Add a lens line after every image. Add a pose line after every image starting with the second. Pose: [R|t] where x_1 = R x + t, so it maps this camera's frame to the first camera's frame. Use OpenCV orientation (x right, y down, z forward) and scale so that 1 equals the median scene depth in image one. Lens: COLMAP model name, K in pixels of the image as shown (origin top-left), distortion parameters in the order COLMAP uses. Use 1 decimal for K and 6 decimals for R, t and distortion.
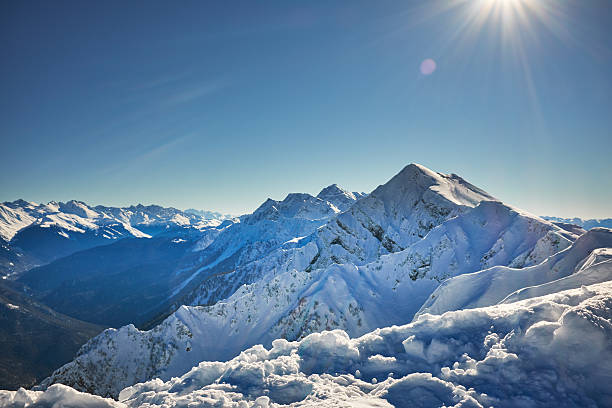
lens RADIAL K [[639.8, 0, 306.0], [0, 639.8, 167.8], [0, 0, 1]] dist [-0.051061, 0.003365]
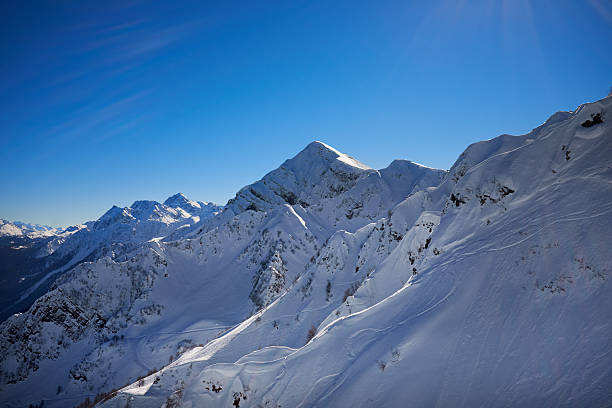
lens RADIAL K [[639.8, 0, 306.0], [0, 639.8, 167.8], [0, 0, 1]] dist [-0.051061, 0.003365]
pose [[0.965556, 0.020823, 0.259361, -0.164487], [-0.013680, 0.999477, -0.029315, 0.085319], [-0.259835, 0.024758, 0.965335, -0.104086]]
